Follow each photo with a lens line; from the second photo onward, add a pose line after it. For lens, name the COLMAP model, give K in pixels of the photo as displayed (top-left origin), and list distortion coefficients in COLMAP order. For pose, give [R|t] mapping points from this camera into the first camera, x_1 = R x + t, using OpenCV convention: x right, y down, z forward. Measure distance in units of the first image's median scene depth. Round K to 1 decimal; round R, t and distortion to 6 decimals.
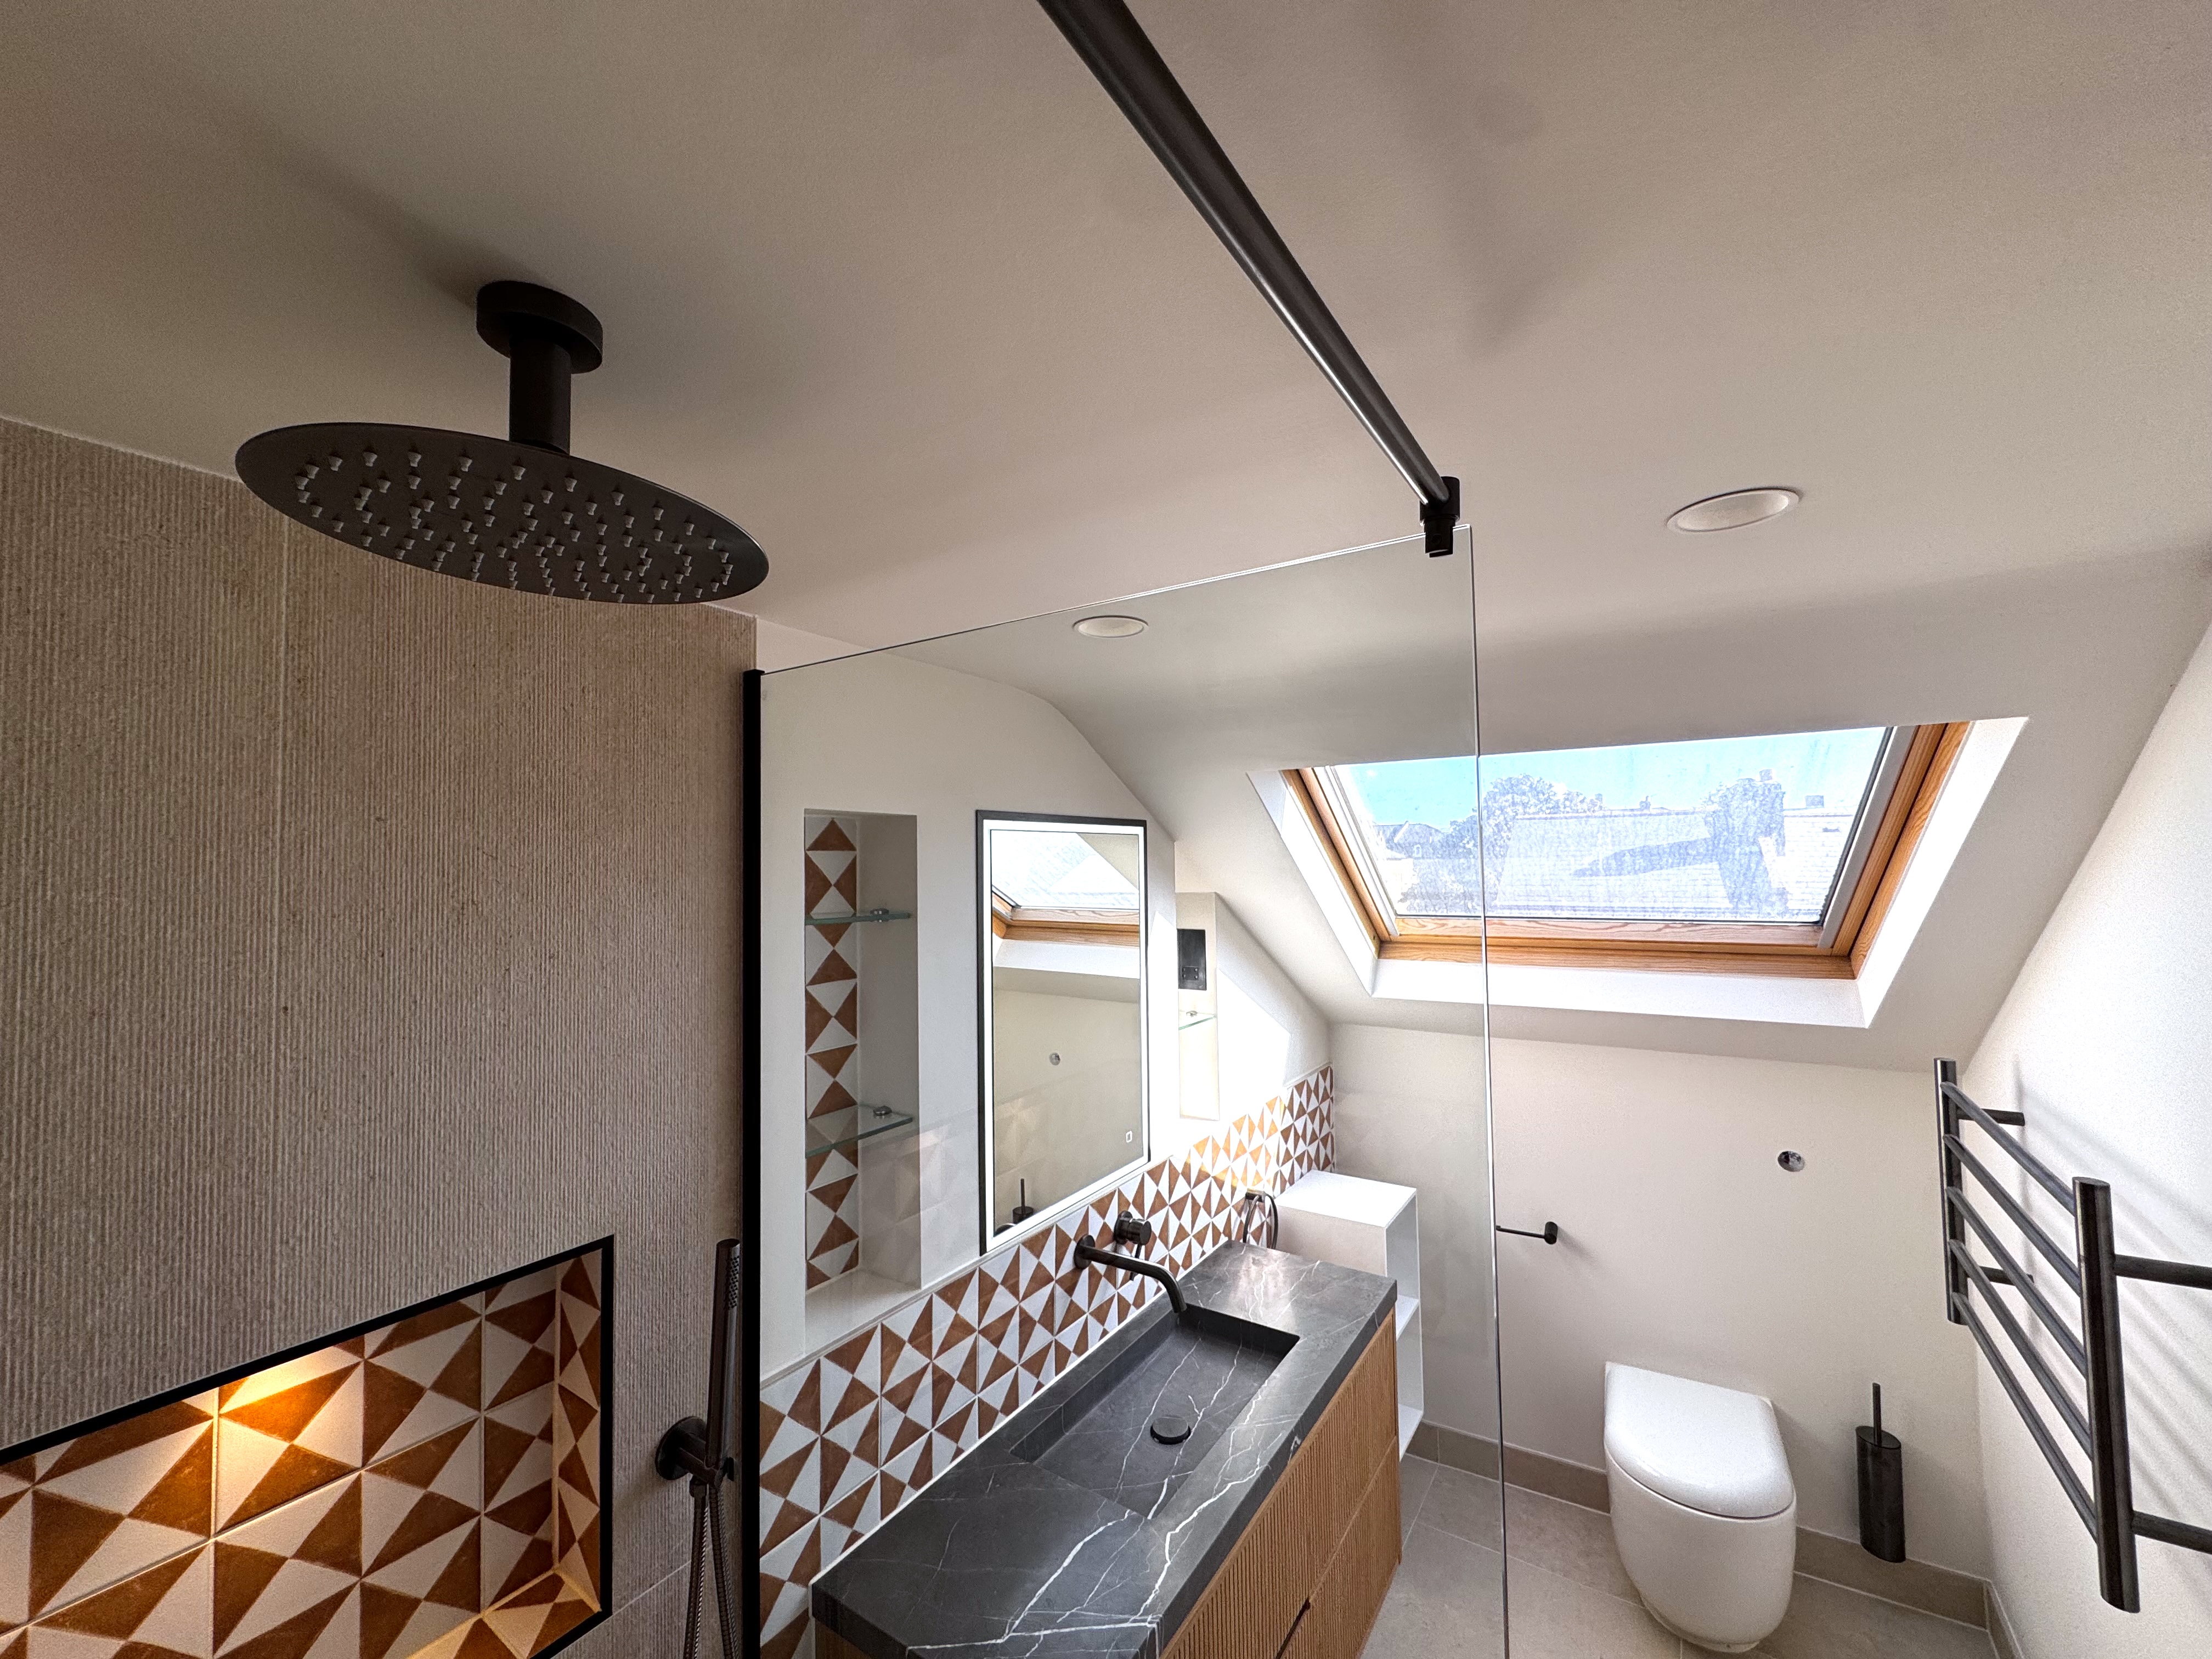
lens RADIAL K [[883.7, 0, 1104.5], [0, 883.7, 829.3], [0, 0, 1]] dist [-0.002798, 0.000192]
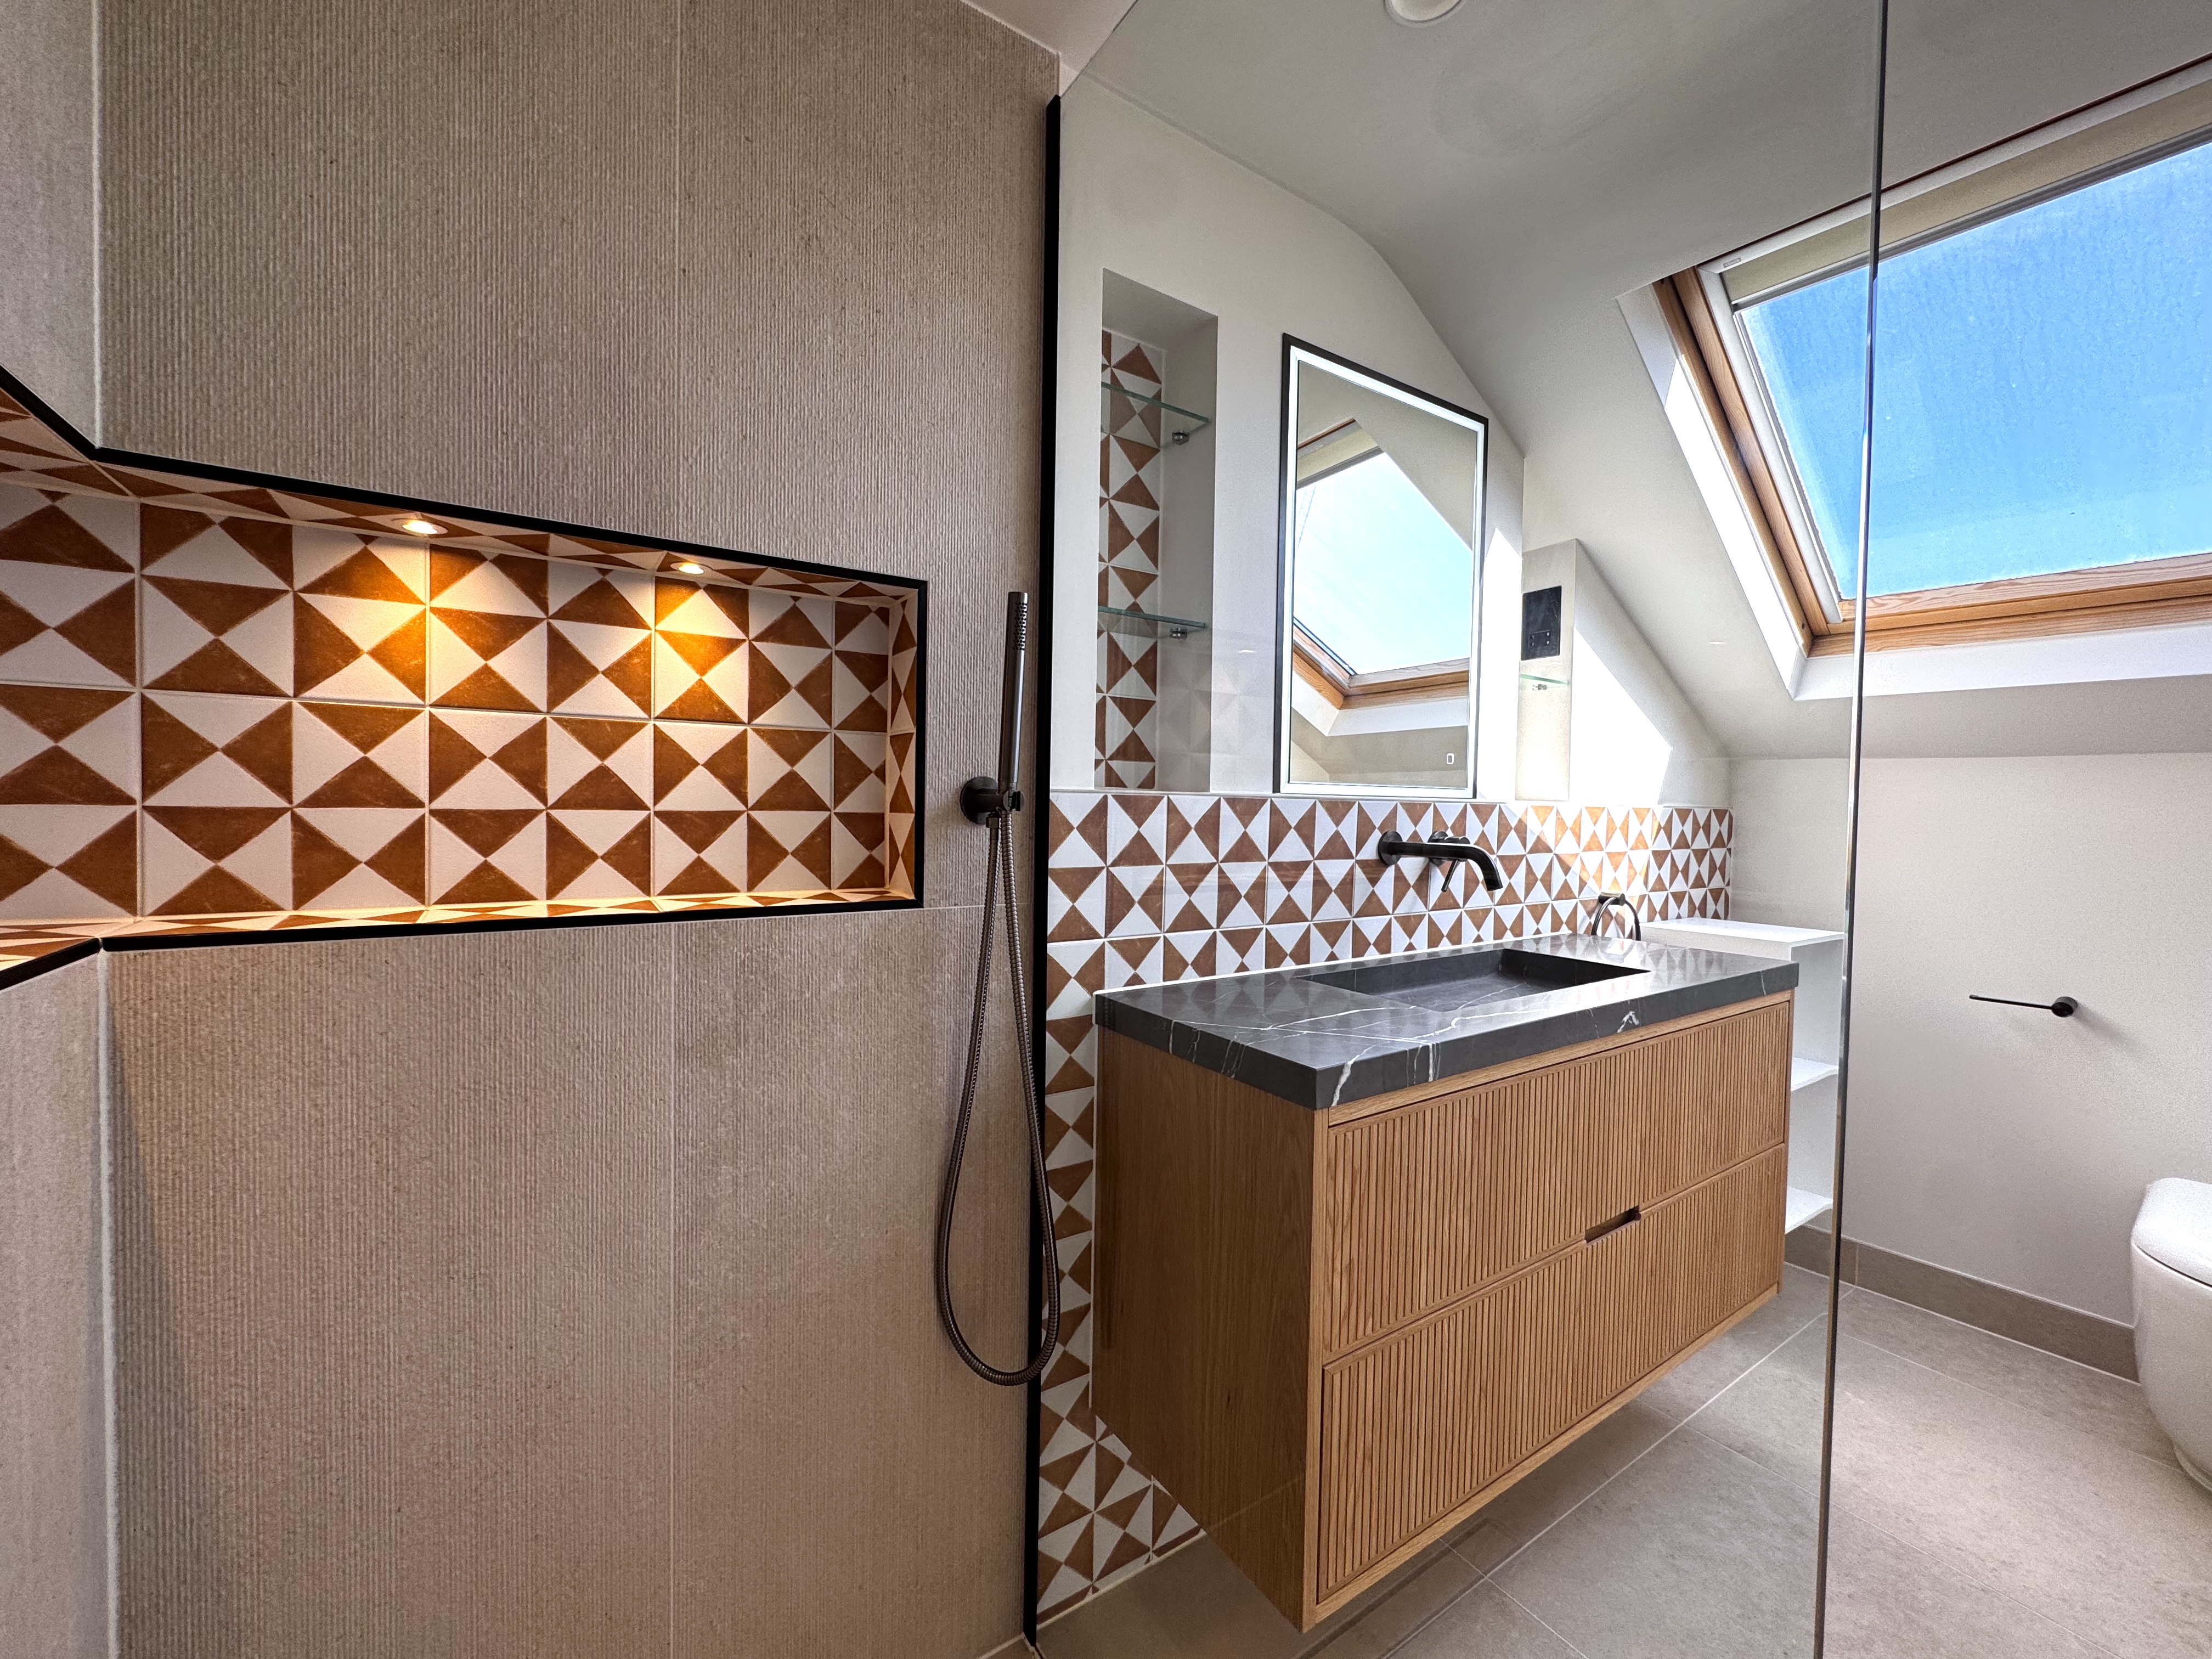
lens RADIAL K [[883.7, 0, 1104.5], [0, 883.7, 826.0], [0, 0, 1]] dist [-0.002798, 0.000192]
pose [[0.921653, 0.041190, -0.385822, 0.071016], [-0.015474, 0.997460, 0.069525, 0.476062], [0.387706, -0.058108, 0.919950, 0.019576]]
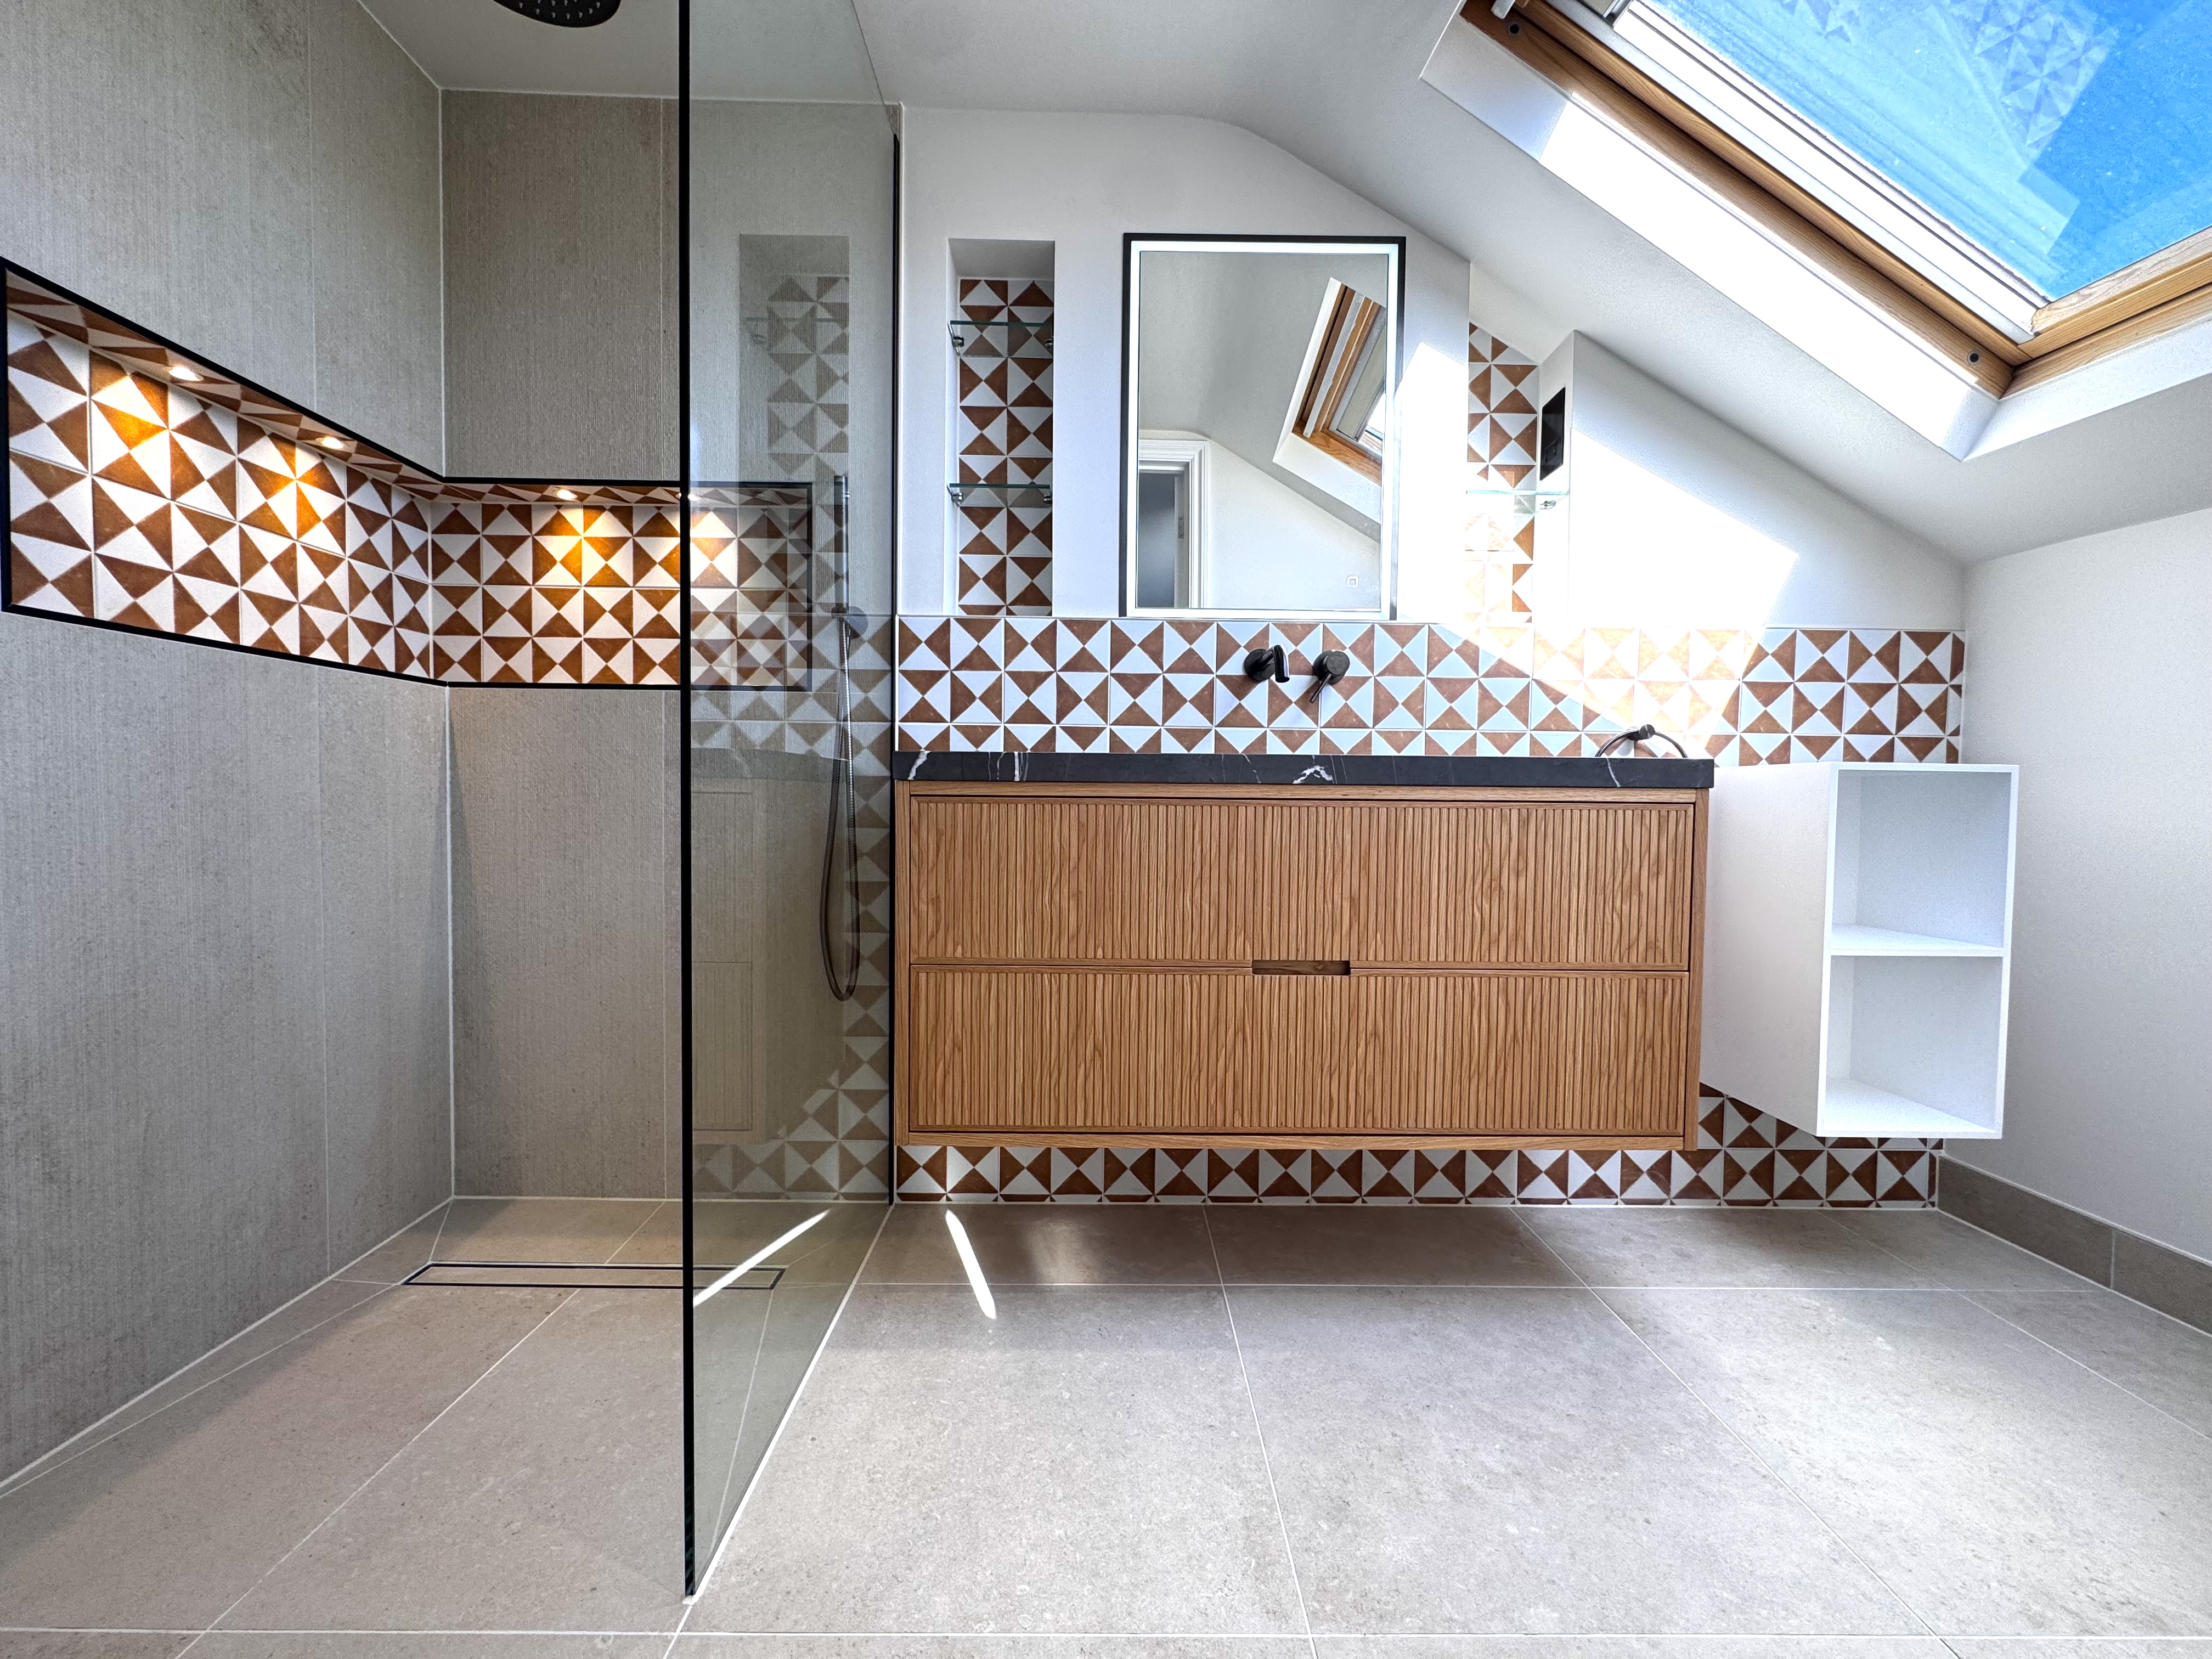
lens RADIAL K [[883.7, 0, 1107.6], [0, 883.7, 827.9], [0, 0, 1]] dist [-0.002798, 0.000192]
pose [[0.563384, 0.050590, -0.824645, 0.887734], [0.013726, 0.997413, 0.070566, 0.715498], [0.826081, -0.051075, 0.561231, 0.319934]]
